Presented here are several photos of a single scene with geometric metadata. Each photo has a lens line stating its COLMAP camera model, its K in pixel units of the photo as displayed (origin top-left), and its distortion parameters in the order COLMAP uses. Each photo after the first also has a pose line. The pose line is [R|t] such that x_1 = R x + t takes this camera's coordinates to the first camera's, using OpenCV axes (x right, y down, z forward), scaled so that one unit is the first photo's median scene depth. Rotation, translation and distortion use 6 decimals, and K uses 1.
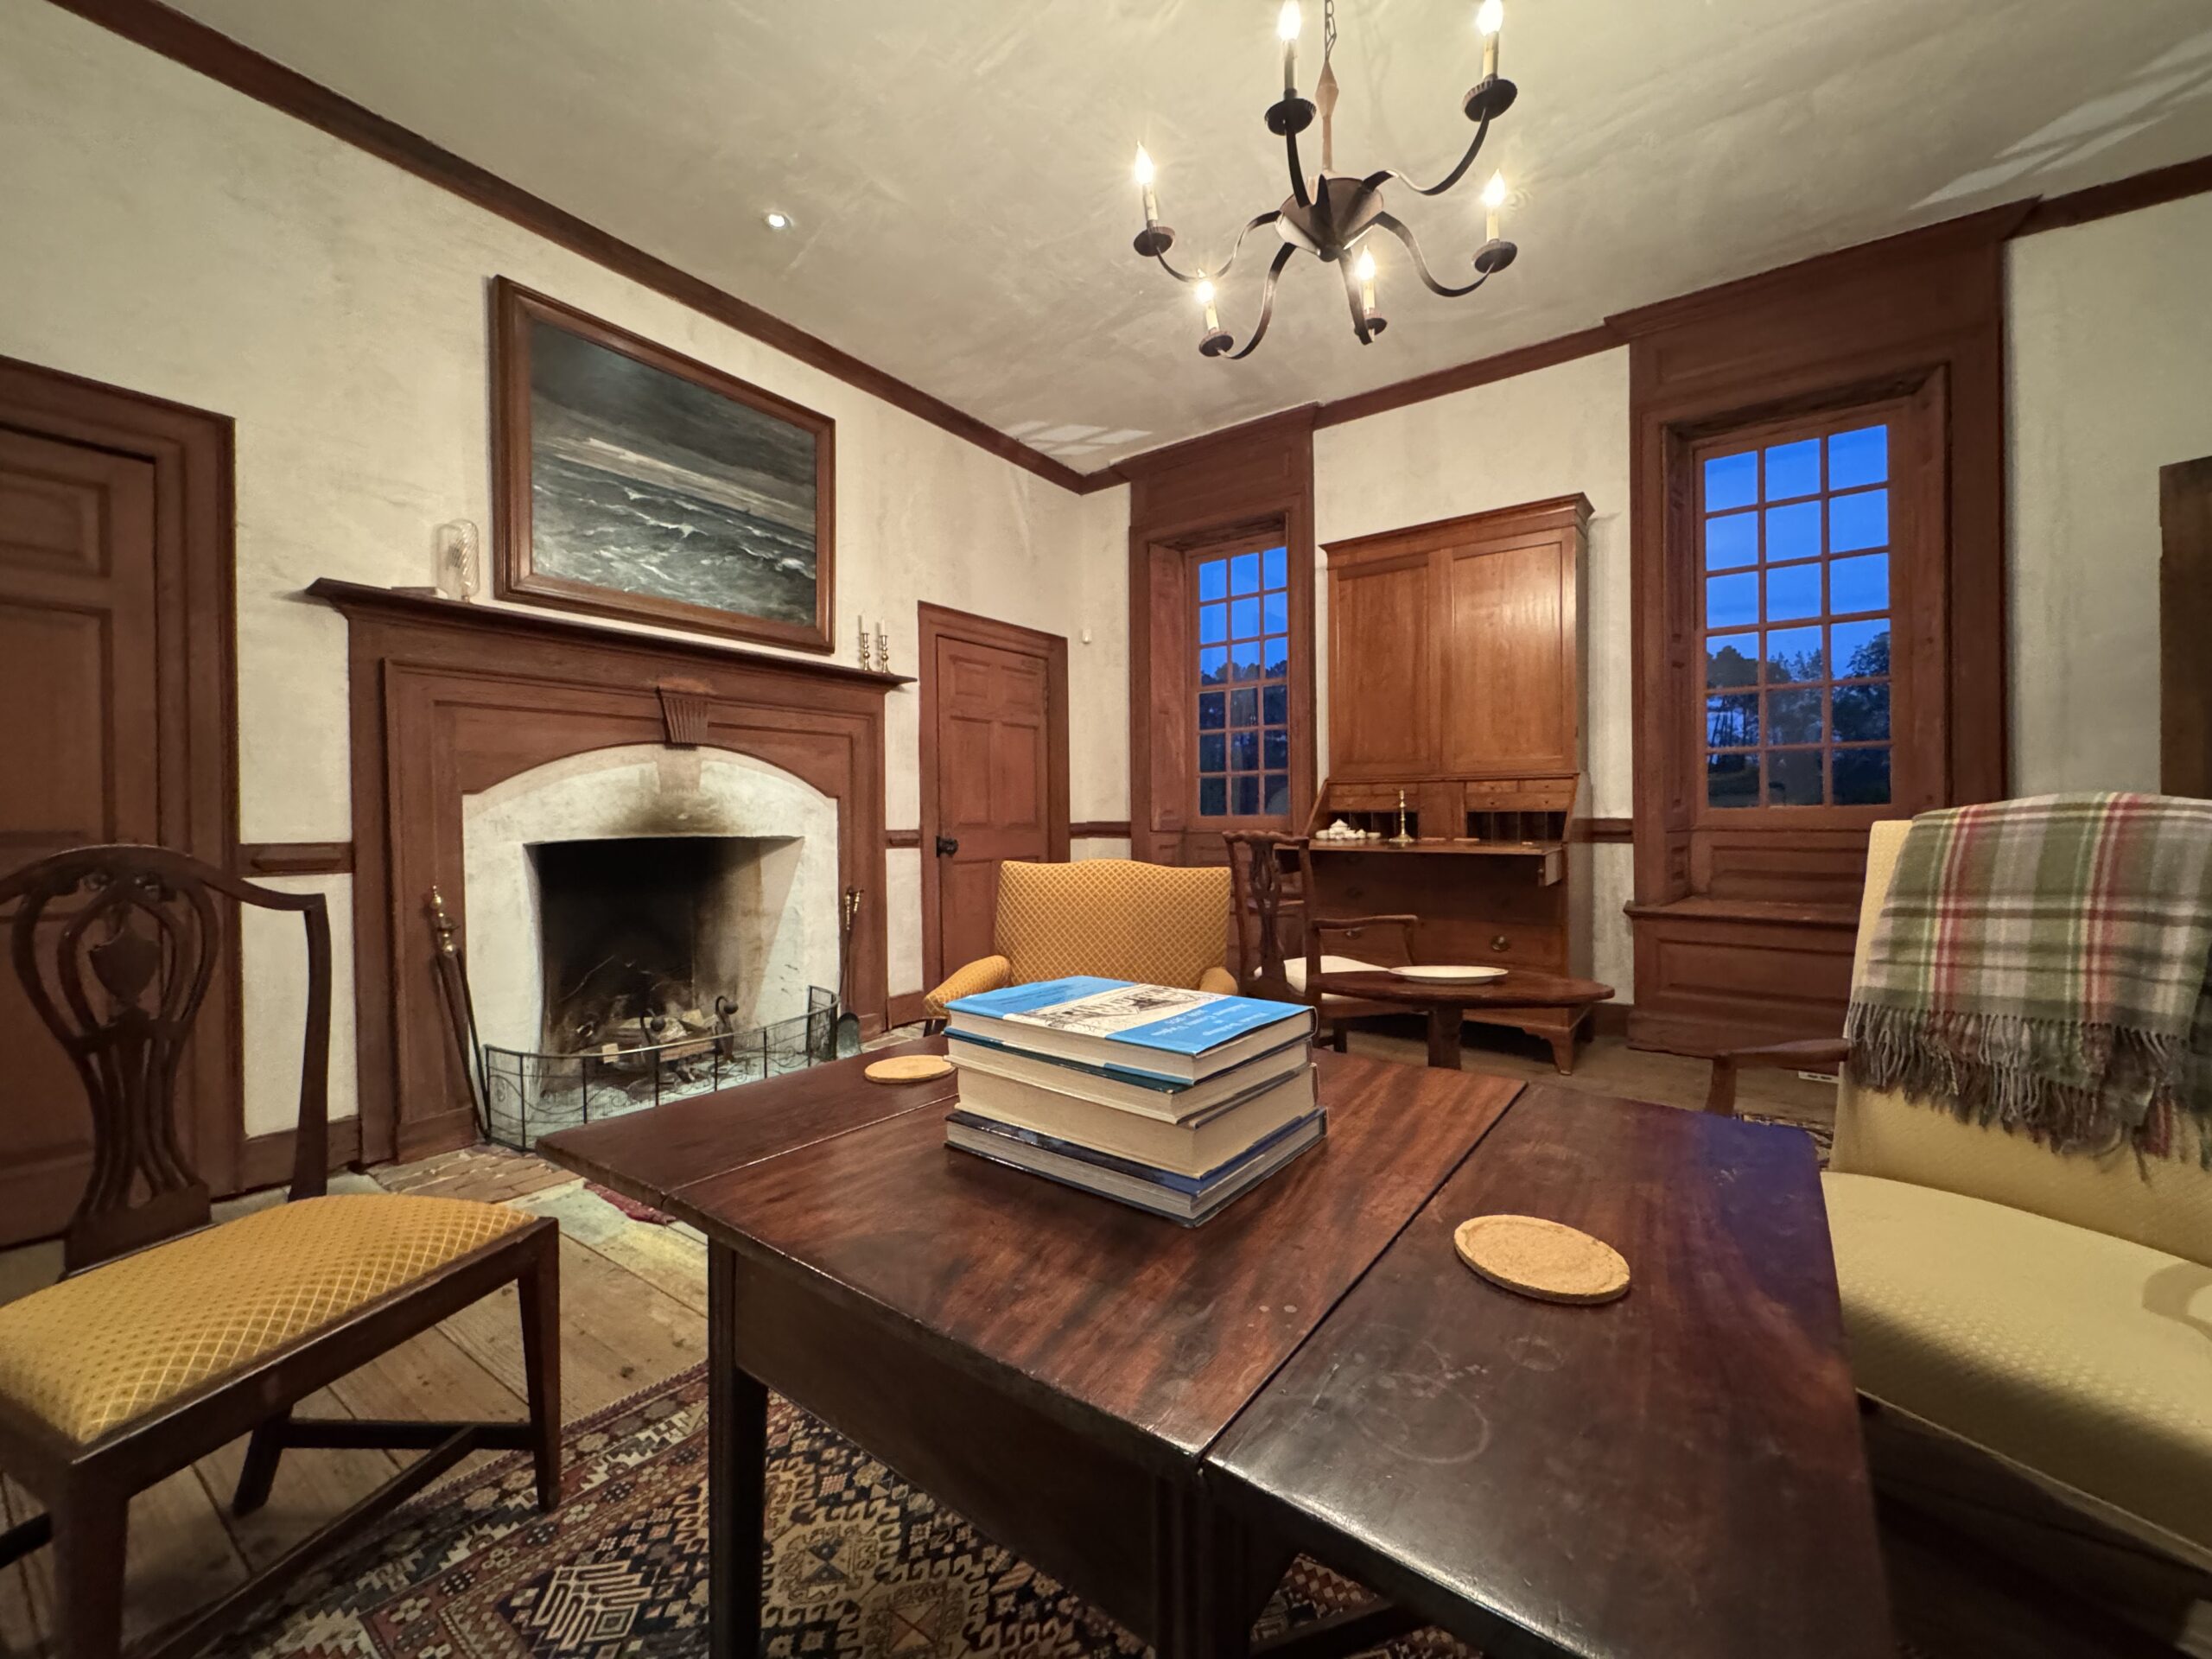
lens RADIAL K [[888.6, 0, 1105.0], [0, 888.6, 825.8], [0, 0, 1]] dist [0.000514, 0.000025]
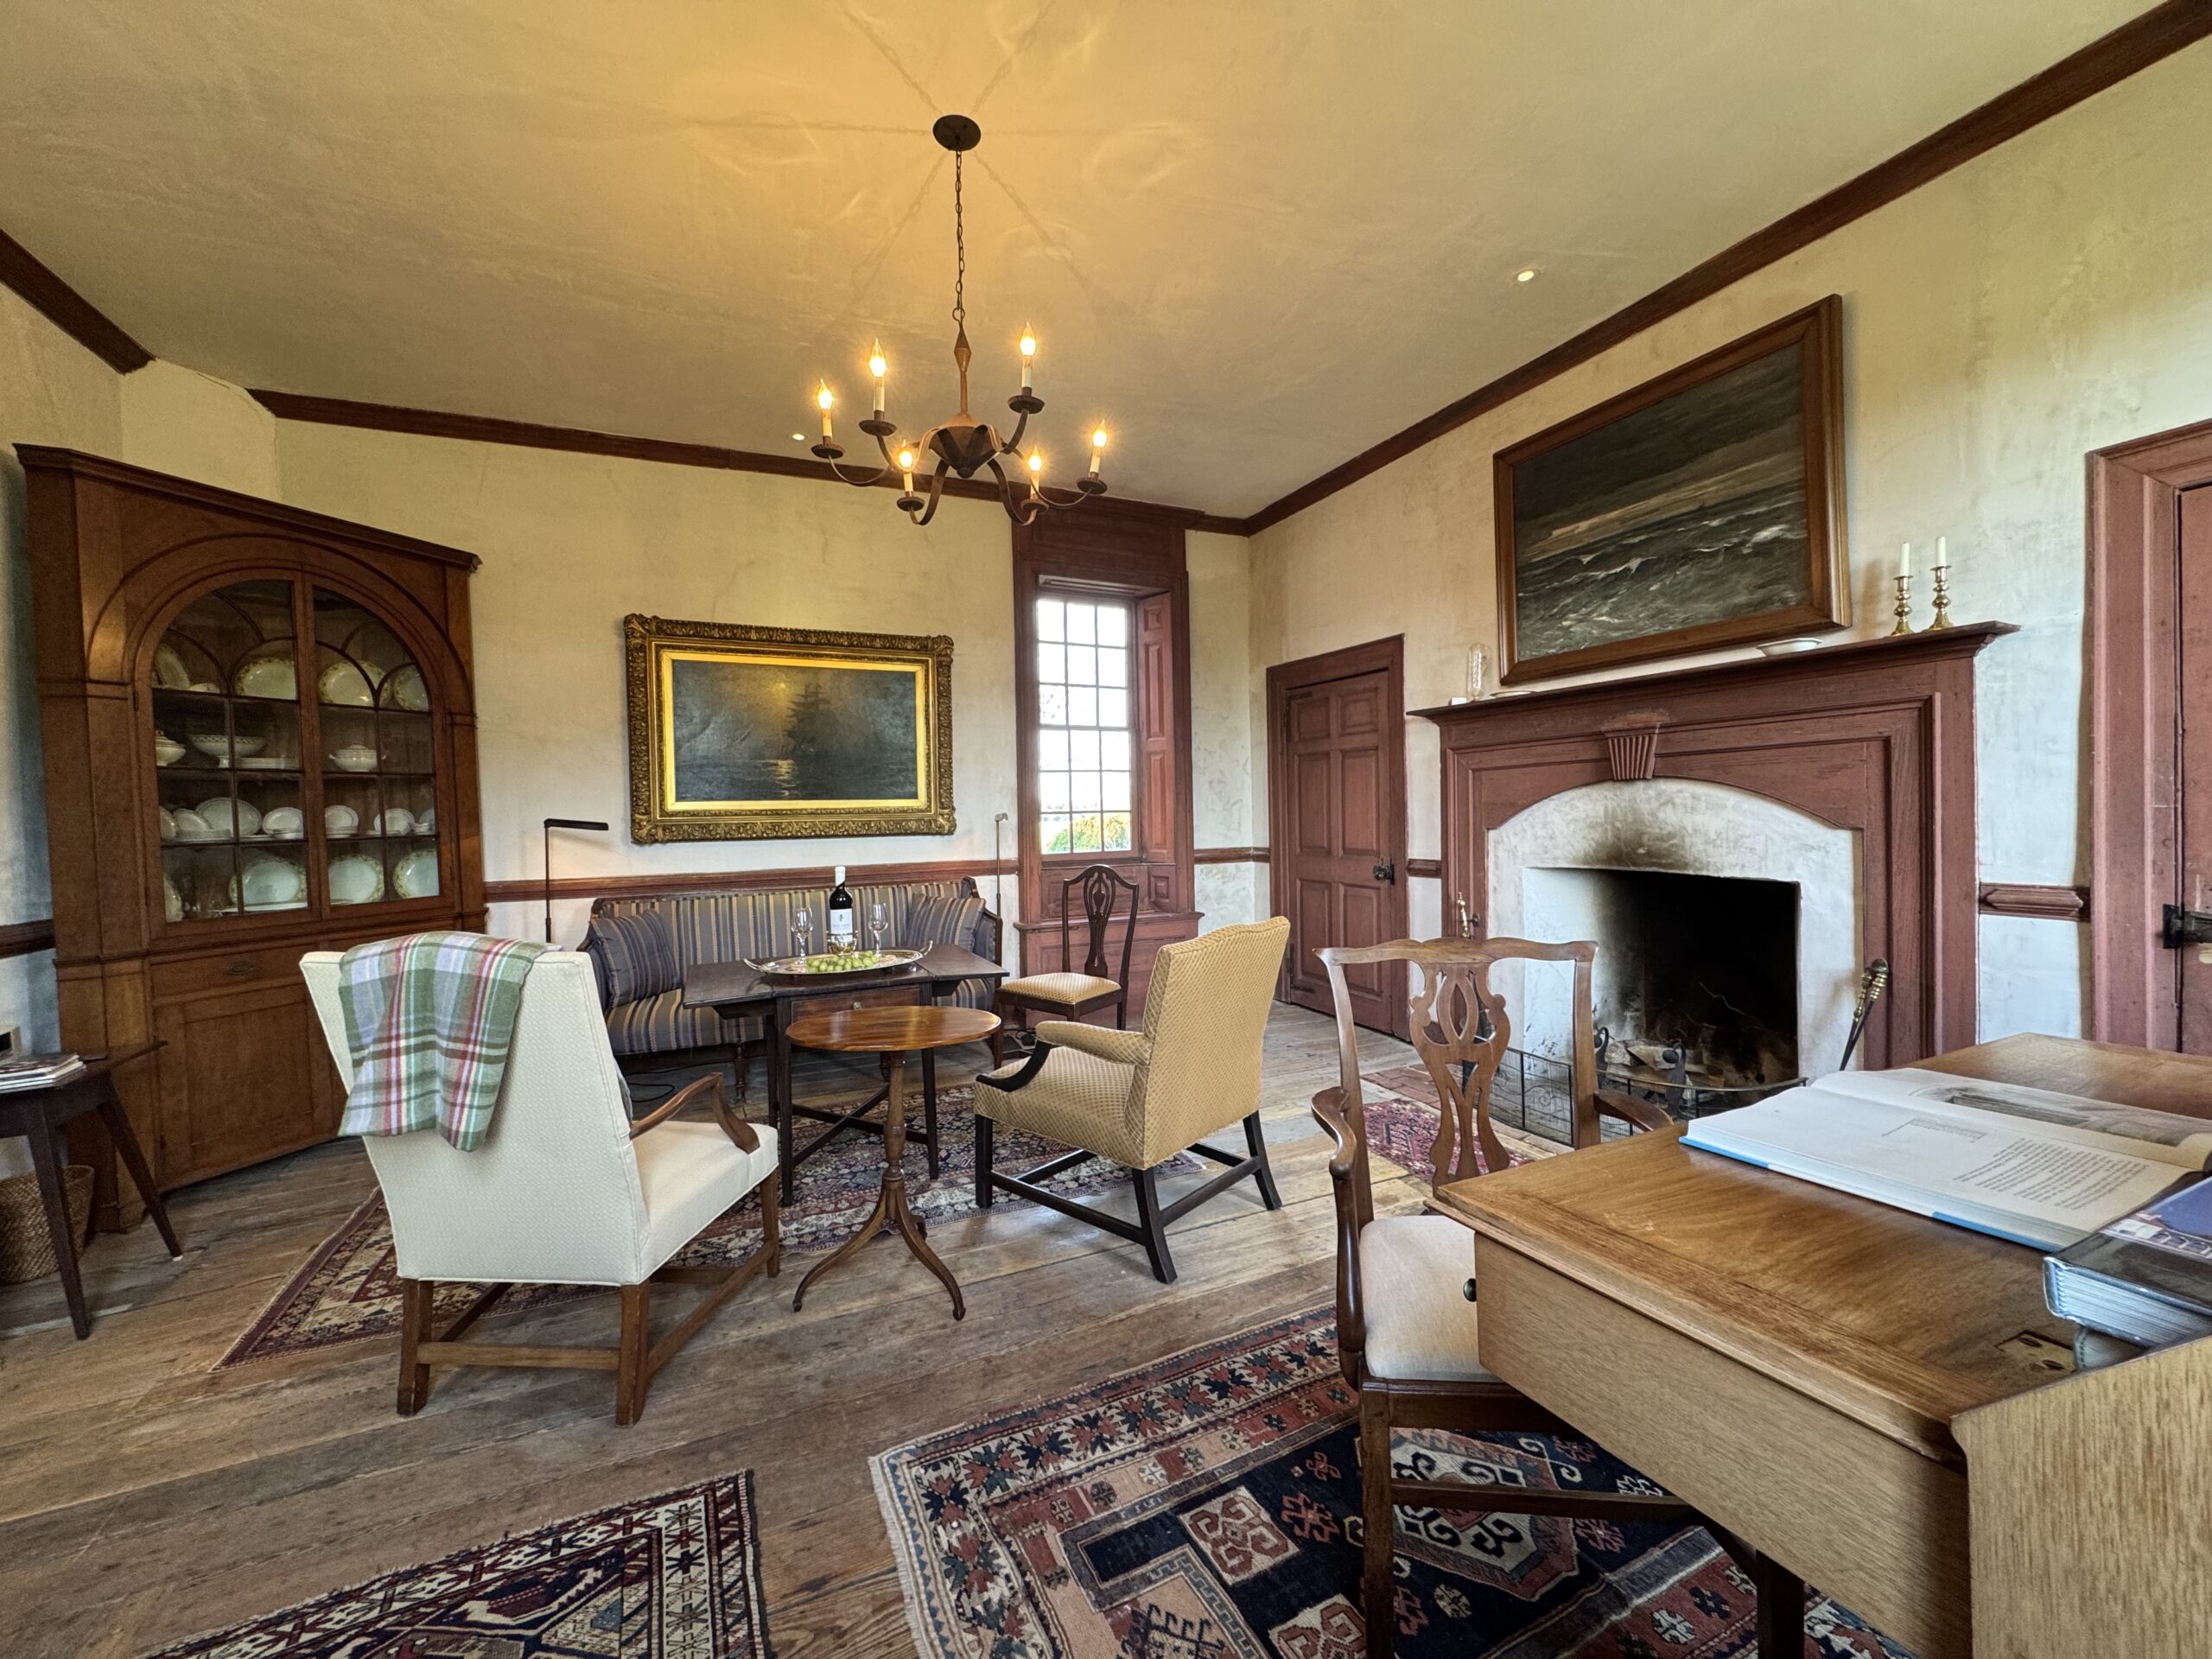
lens RADIAL K [[888.6, 0, 1106.8], [0, 888.6, 830.1], [0, 0, 1]] dist [0.000514, 0.000025]
pose [[-0.481229, 0.036672, -0.875828, 0.696978], [0.025699, 0.999285, 0.027720, -0.077009], [0.876218, -0.009168, -0.481828, 0.952901]]
